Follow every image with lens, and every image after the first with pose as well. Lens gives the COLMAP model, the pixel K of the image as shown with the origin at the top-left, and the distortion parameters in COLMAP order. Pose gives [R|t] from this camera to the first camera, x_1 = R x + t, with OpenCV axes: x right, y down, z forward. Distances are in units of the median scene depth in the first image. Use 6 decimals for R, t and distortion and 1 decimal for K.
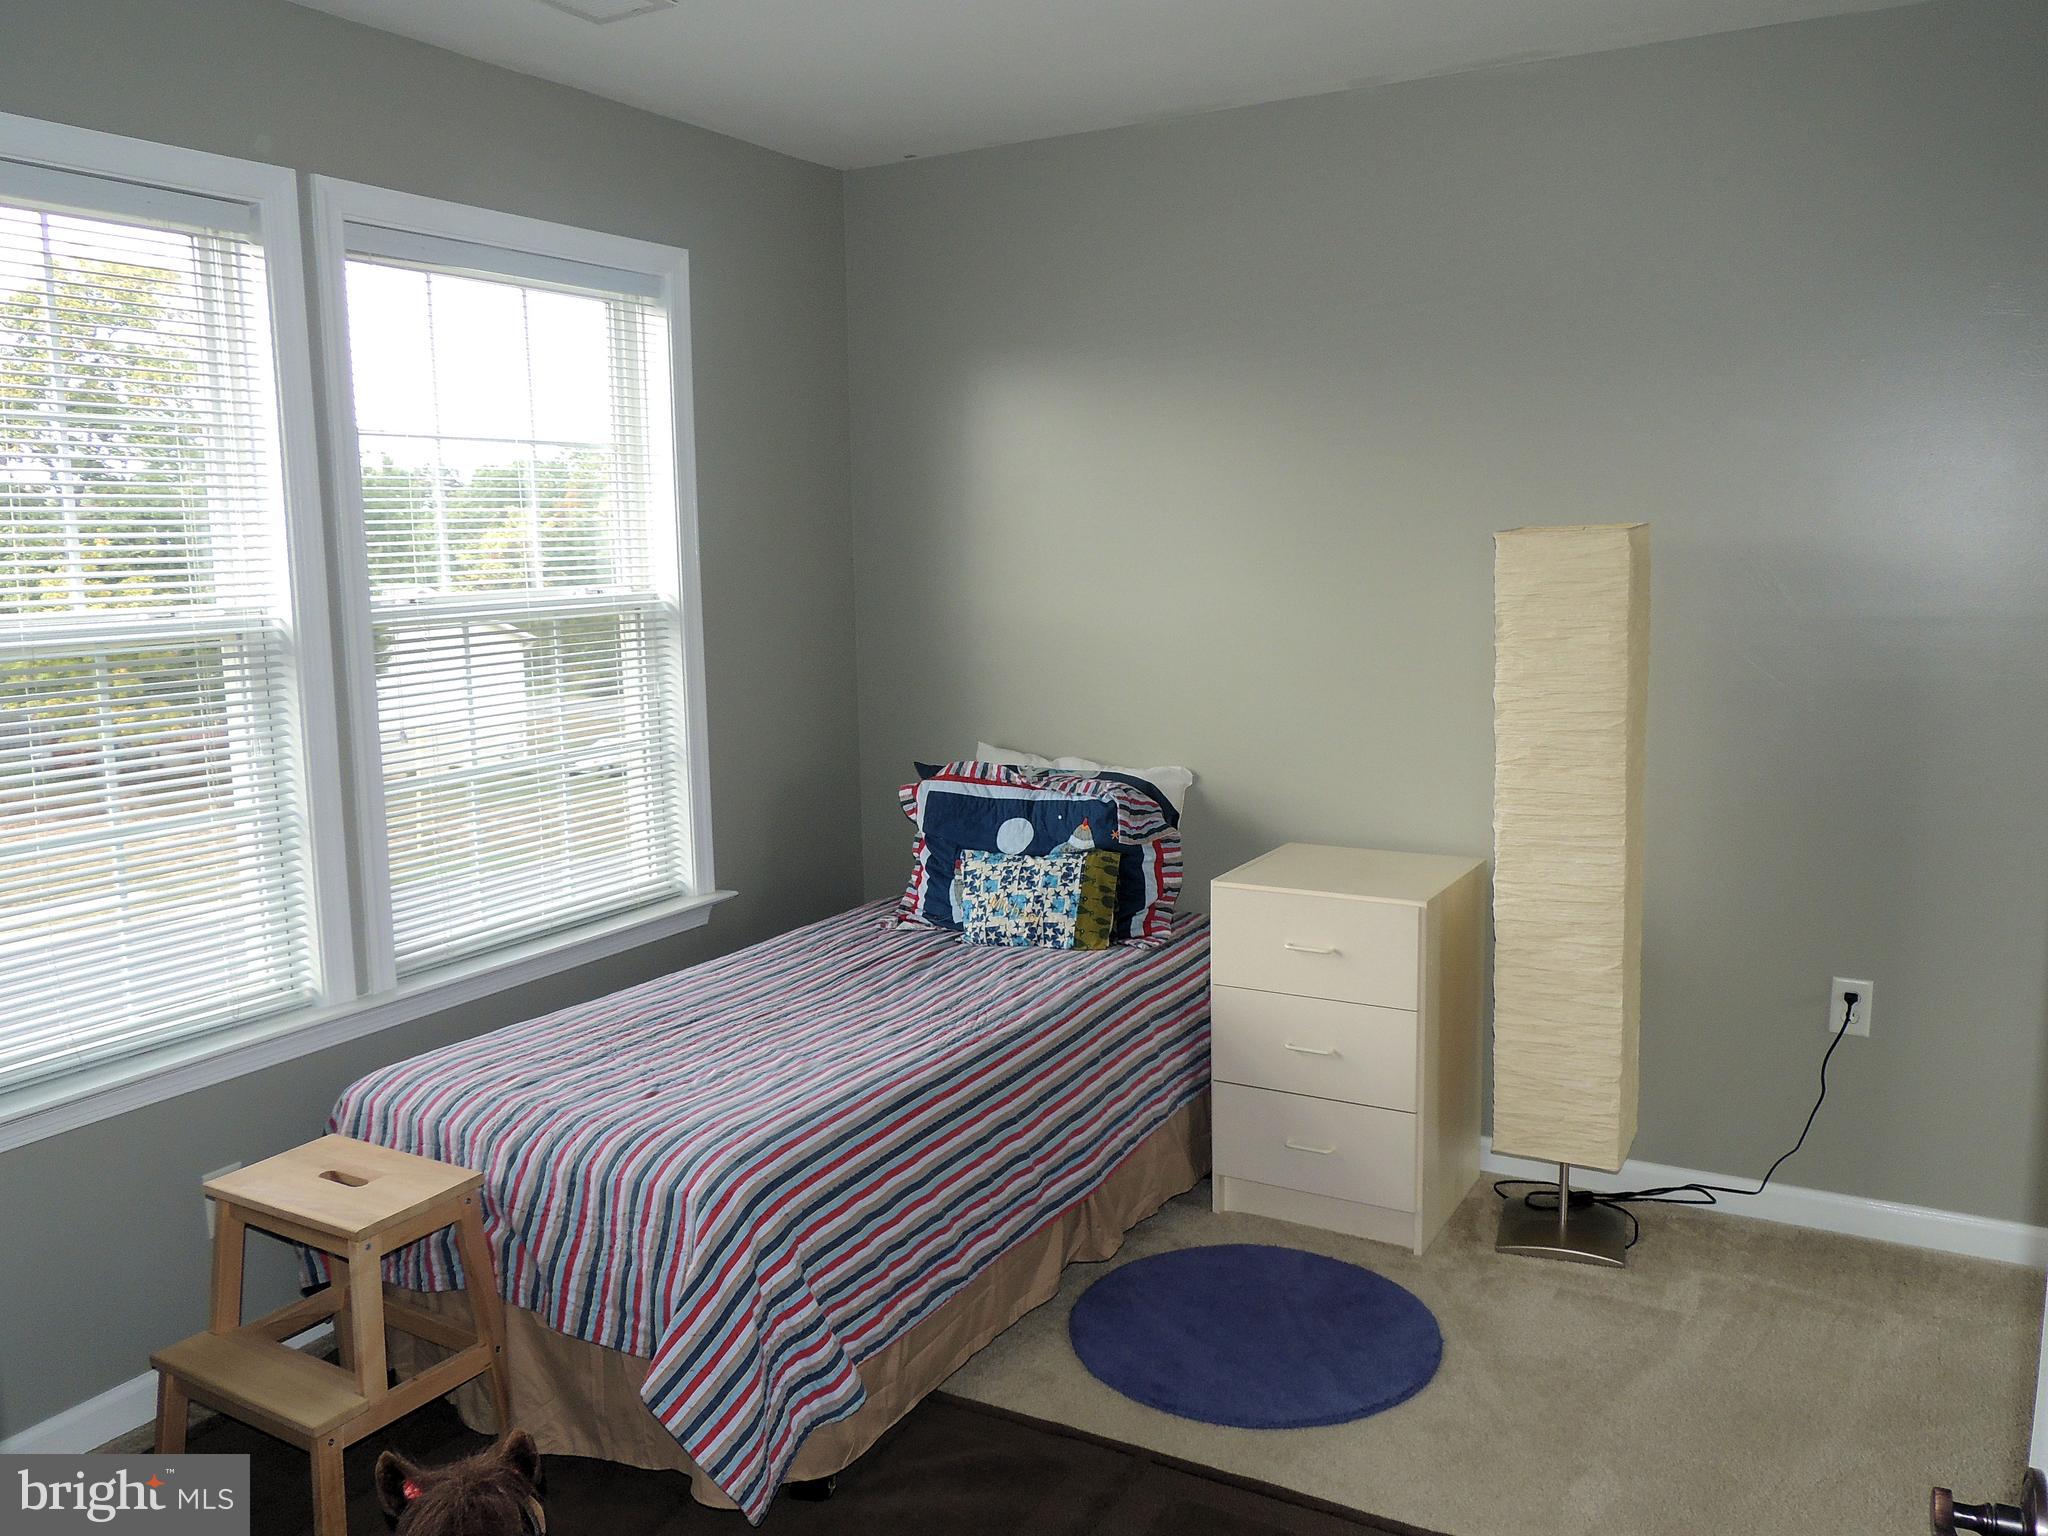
lens RADIAL K [[1654.9, 0, 1022.9], [0, 1654.9, 766.2], [0, 0, 1]] dist [-0.003478, -0.000218]
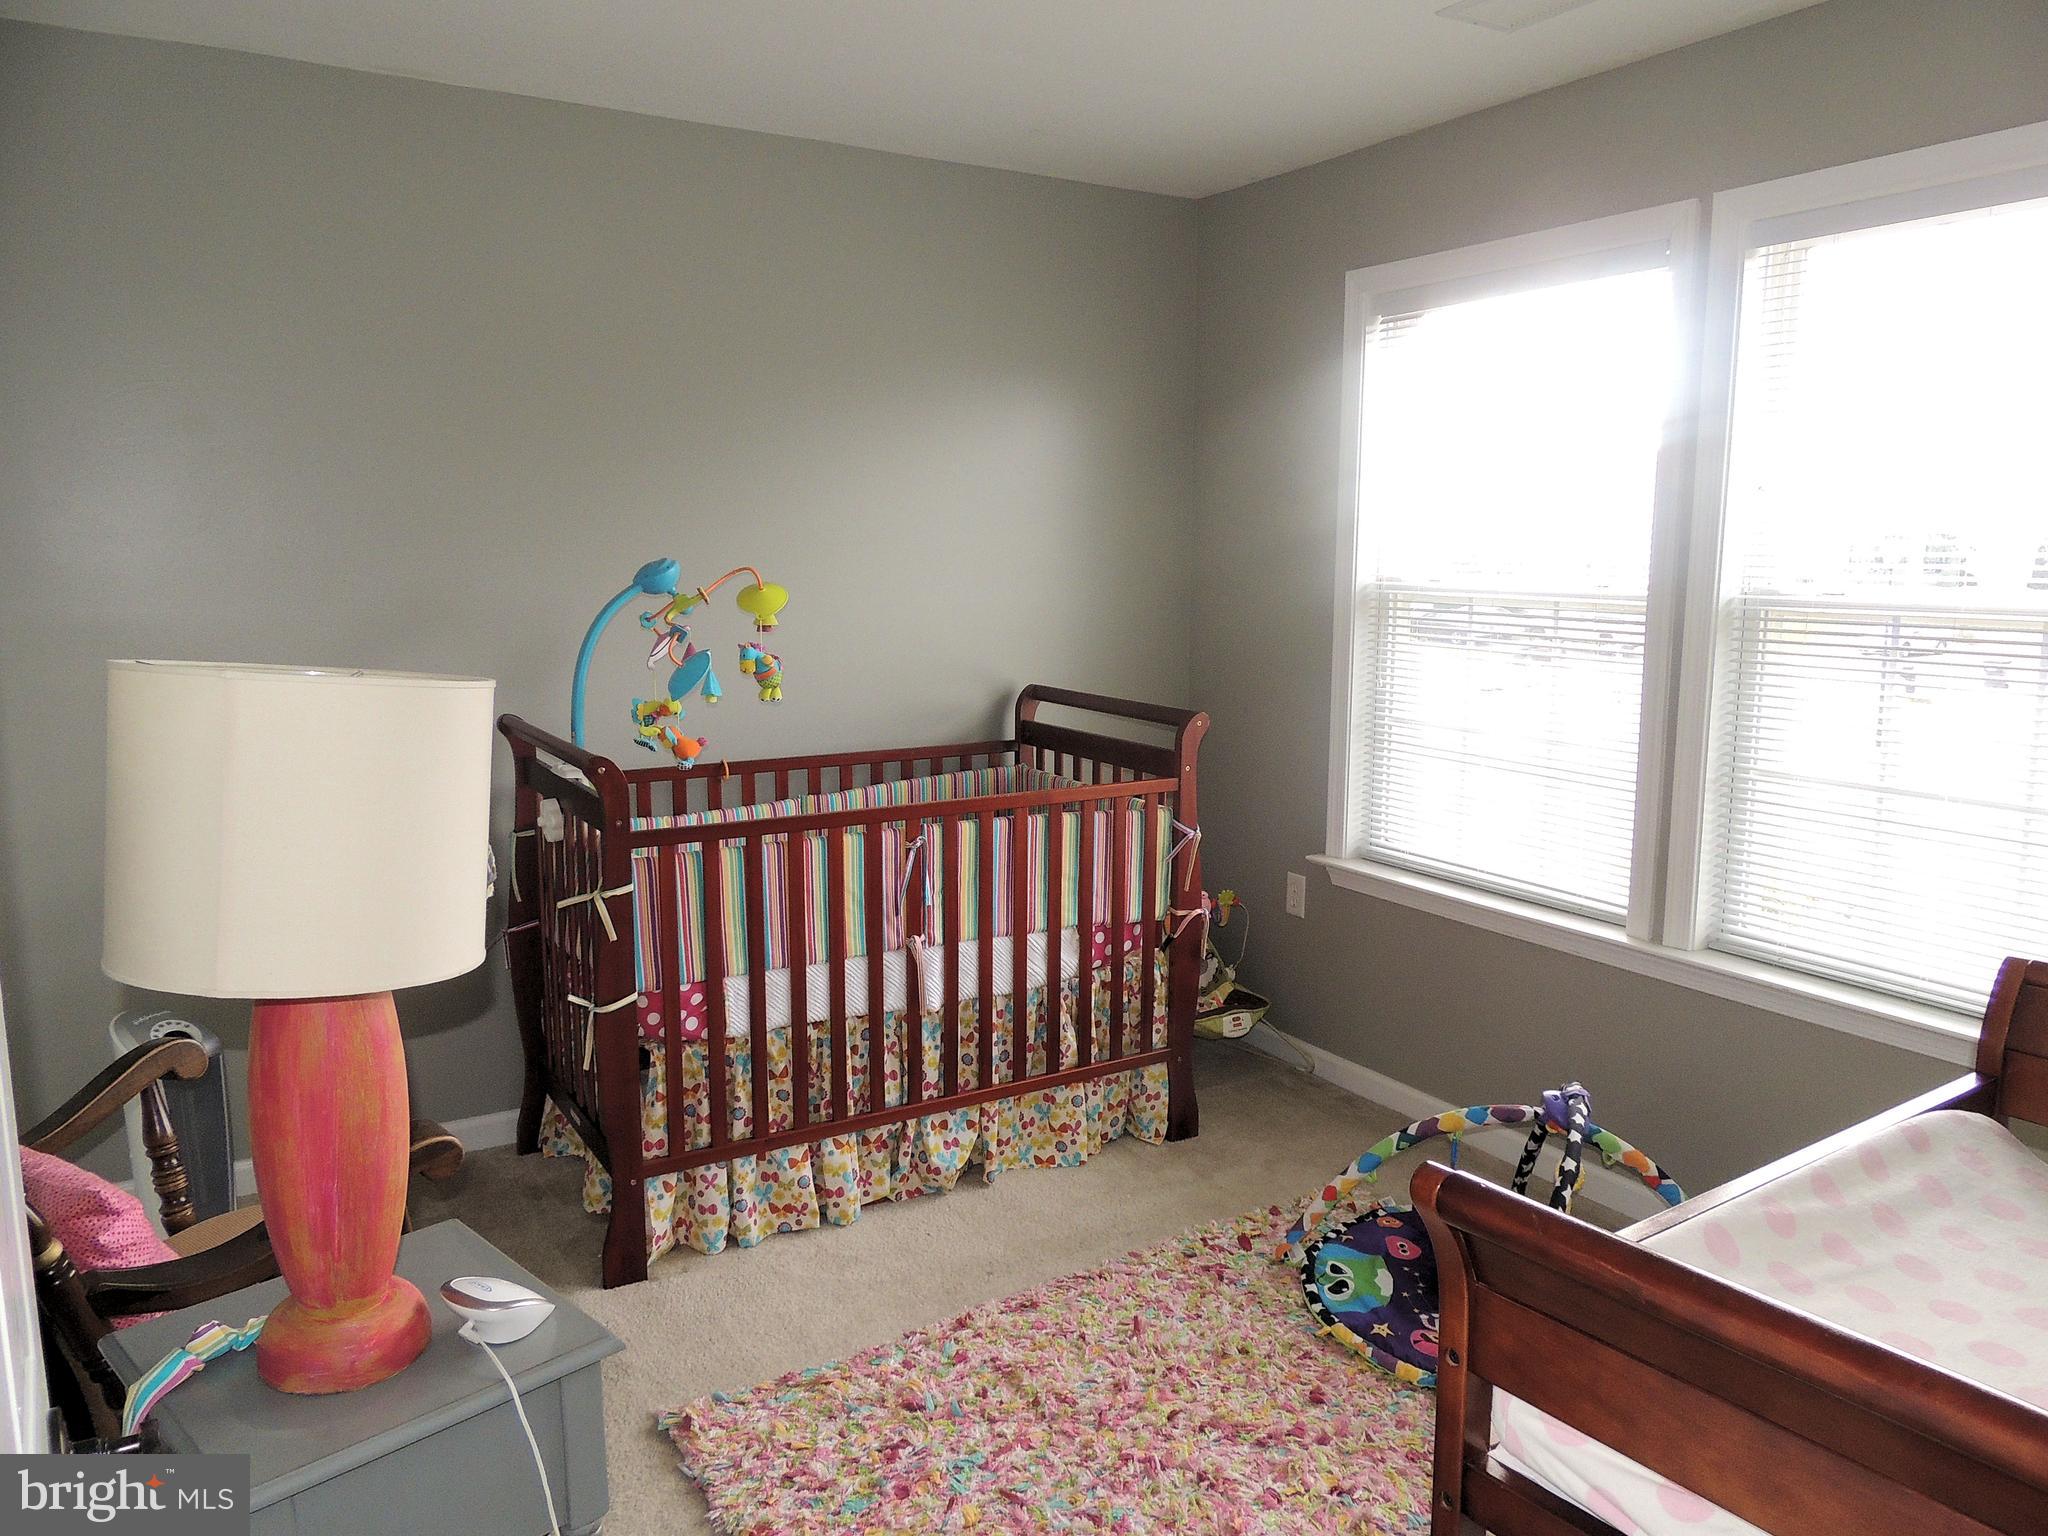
lens RADIAL K [[1437.8, 0, 1025.3], [0, 1437.8, 766.5], [0, 0, 1]] dist [0.006988, 0.001532]
pose [[-0.481136, 0.149358, -0.863829, 0.678489], [-0.115080, 0.966091, 0.231137, -0.162052], [0.869059, 0.210618, -0.447633, 1.118684]]
